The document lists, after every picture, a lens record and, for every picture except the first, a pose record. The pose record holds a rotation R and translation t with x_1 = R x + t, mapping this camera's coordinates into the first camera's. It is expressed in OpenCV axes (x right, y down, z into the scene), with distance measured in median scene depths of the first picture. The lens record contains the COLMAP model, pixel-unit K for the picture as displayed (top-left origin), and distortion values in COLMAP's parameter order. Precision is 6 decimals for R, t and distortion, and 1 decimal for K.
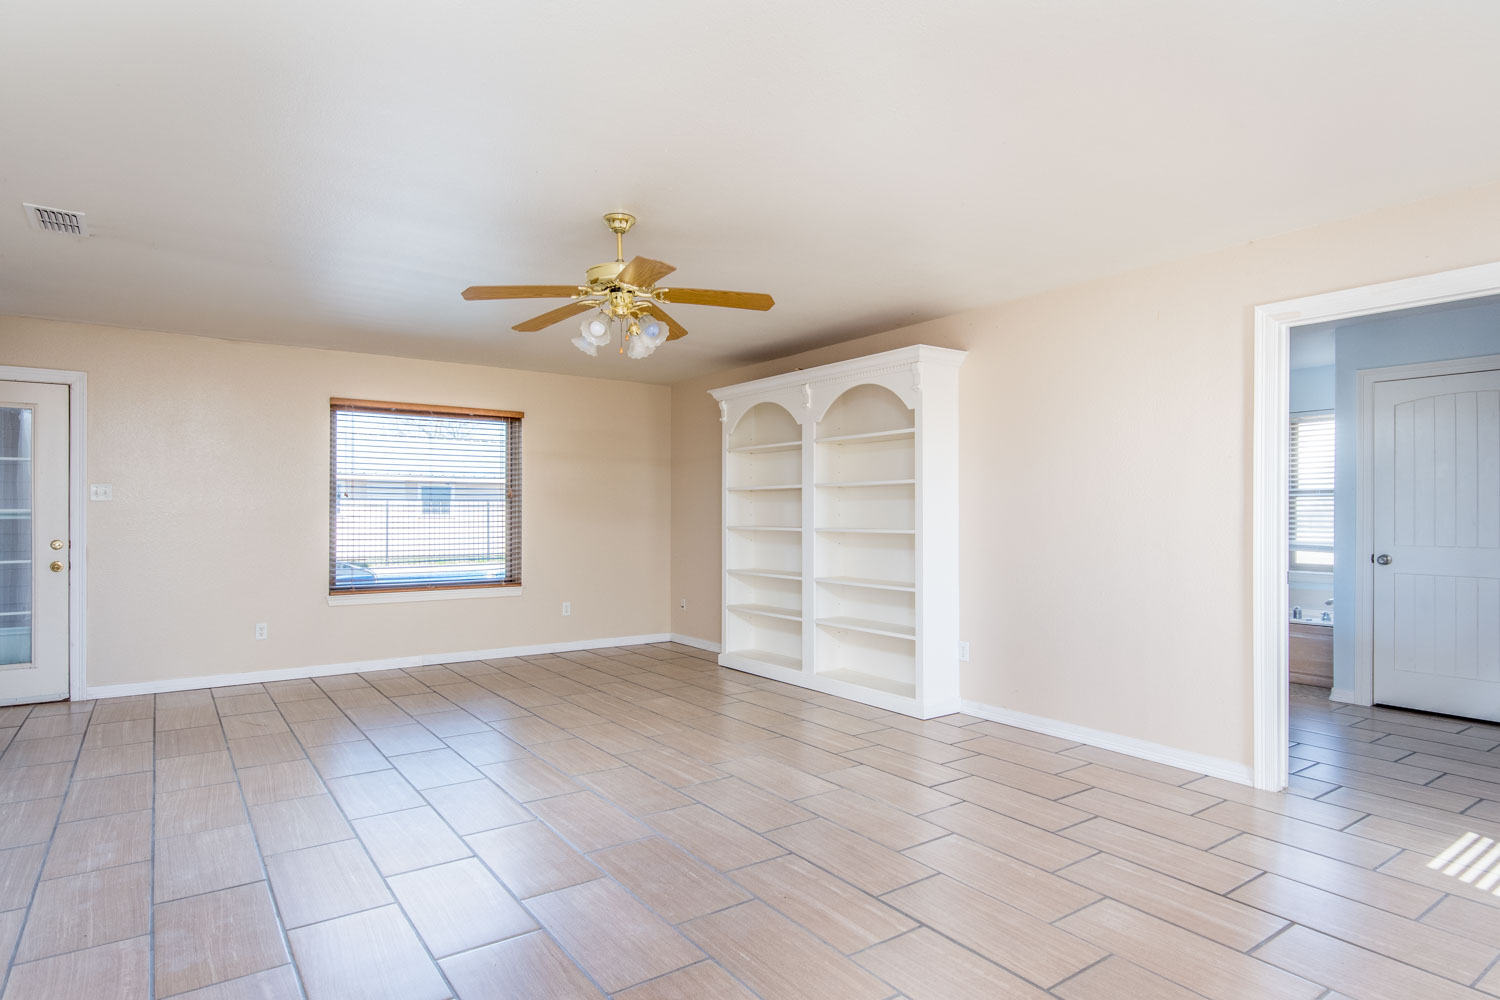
lens RADIAL K [[798.2, 0, 737.5], [0, 798.2, 508.4], [0, 0, 1]] dist [0.005971, -0.003342]
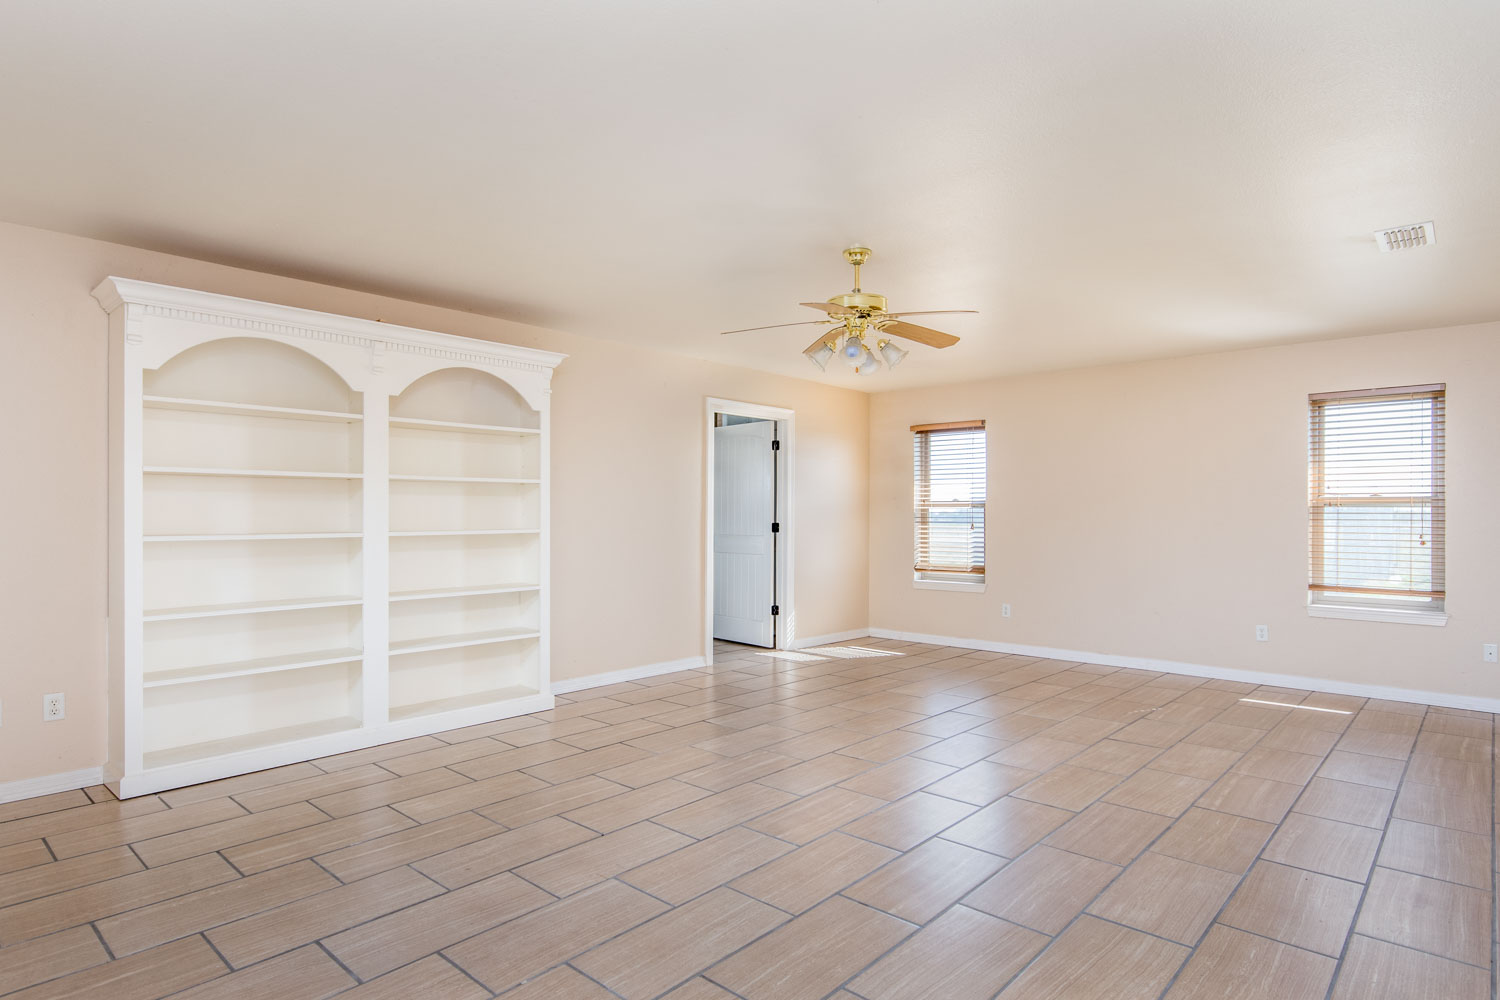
lens RADIAL K [[798.2, 0, 737.9], [0, 798.2, 503.3], [0, 0, 1]] dist [0.005971, -0.003342]
pose [[-0.185036, 0.010856, 0.982672, -0.820559], [-0.006972, 0.999899, -0.012359, 0.004246], [-0.982707, -0.009138, -0.184941, 0.921173]]
